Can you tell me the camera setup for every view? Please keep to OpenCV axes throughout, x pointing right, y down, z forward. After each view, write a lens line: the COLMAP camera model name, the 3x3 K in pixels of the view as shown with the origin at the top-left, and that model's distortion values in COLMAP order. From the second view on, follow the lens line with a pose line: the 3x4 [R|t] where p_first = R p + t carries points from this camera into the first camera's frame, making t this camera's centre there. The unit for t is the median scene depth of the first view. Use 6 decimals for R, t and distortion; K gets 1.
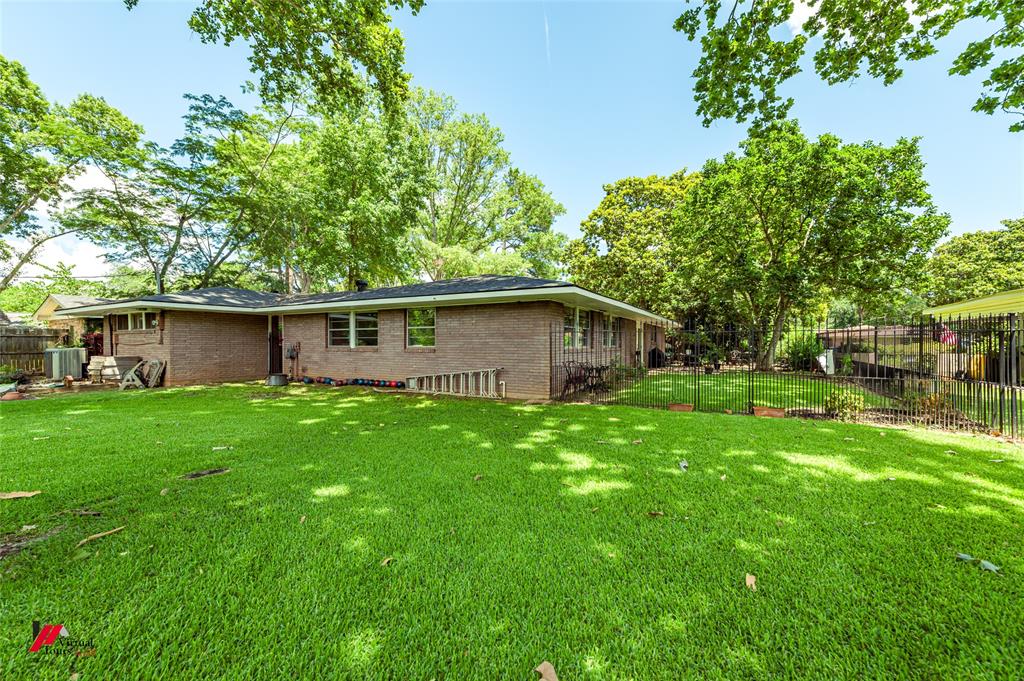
lens RADIAL K [[382.8, 0, 515.5], [0, 382.8, 350.0], [0, 0, 1]] dist [-0.000683, -0.000101]
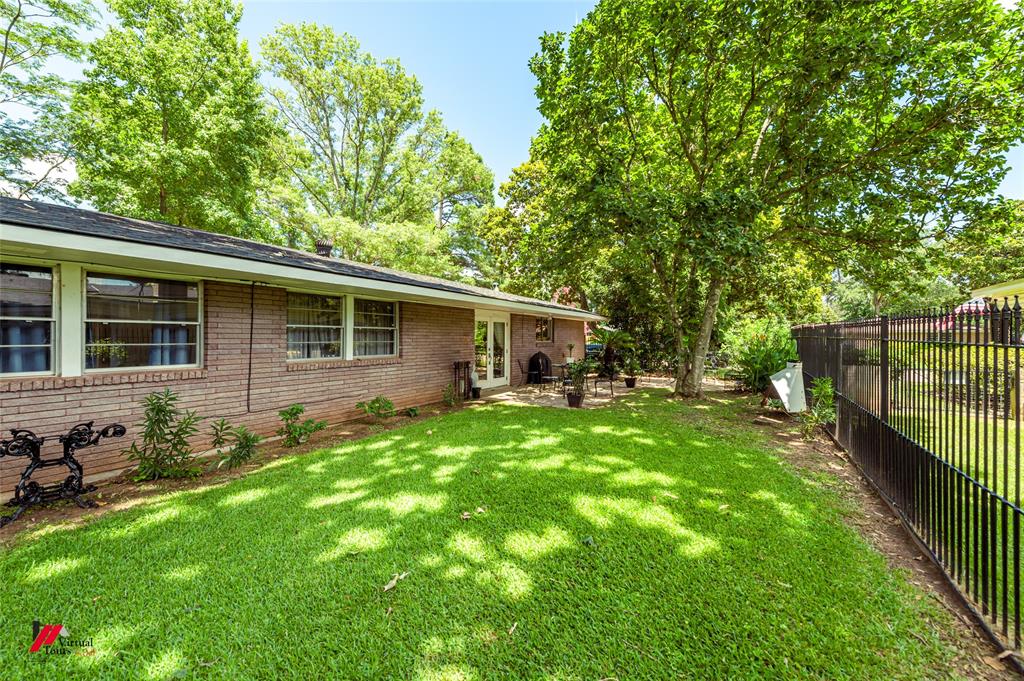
lens RADIAL K [[400.7, 0, 508.3], [0, 400.7, 342.6], [0, 0, 1]] dist [0.018933, -0.006839]
pose [[0.999948, -0.003981, -0.009435, 0.372757], [0.003884, 0.999940, -0.010235, -0.021204], [0.009475, 0.010198, 0.999903, 0.390539]]
